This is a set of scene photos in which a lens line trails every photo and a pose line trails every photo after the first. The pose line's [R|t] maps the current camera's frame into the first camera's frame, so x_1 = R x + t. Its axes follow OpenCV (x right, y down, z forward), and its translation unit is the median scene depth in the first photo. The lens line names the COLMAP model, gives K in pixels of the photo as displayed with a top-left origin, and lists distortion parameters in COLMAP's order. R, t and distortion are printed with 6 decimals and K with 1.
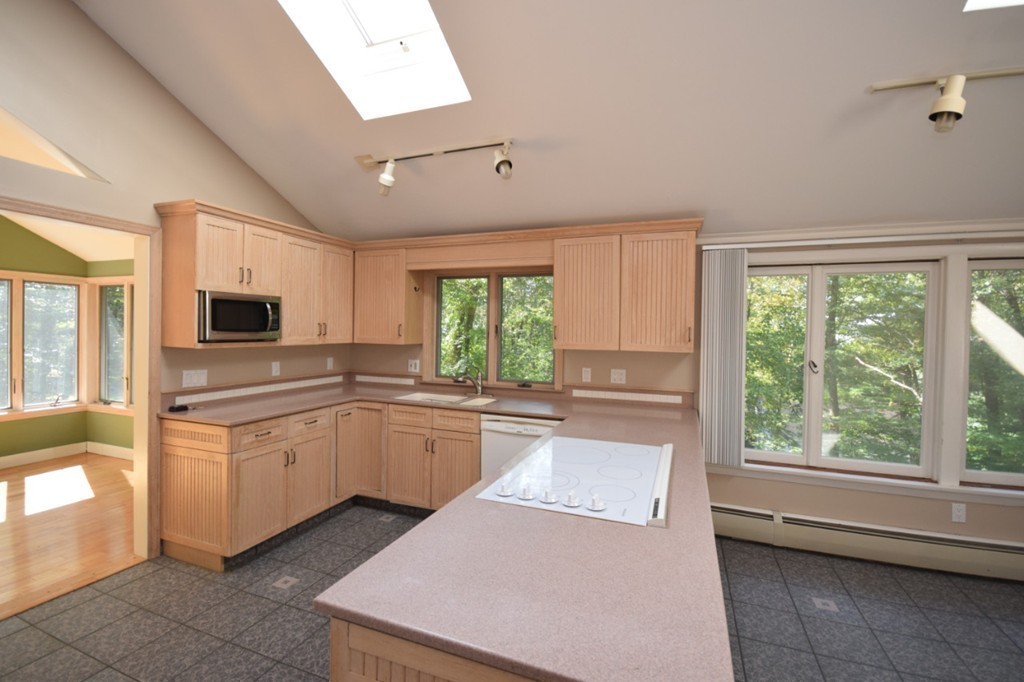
lens RADIAL K [[448.6, 0, 509.2], [0, 448.6, 336.2], [0, 0, 1]] dist [-0.002155, -0.008336]
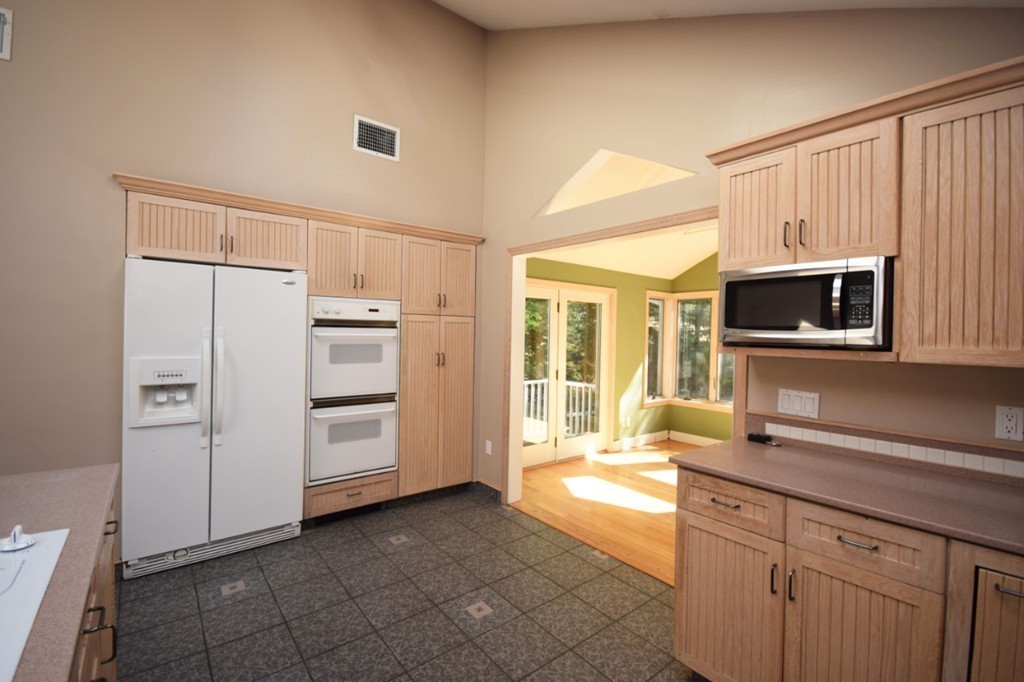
lens RADIAL K [[448.6, 0, 509.2], [0, 448.6, 336.2], [0, 0, 1]] dist [-0.002155, -0.008336]
pose [[-0.506865, -0.020825, -0.861774, 0.084265], [-0.041384, 0.999143, 0.000196, 0.011634], [0.861032, 0.035763, -0.507292, 0.903657]]
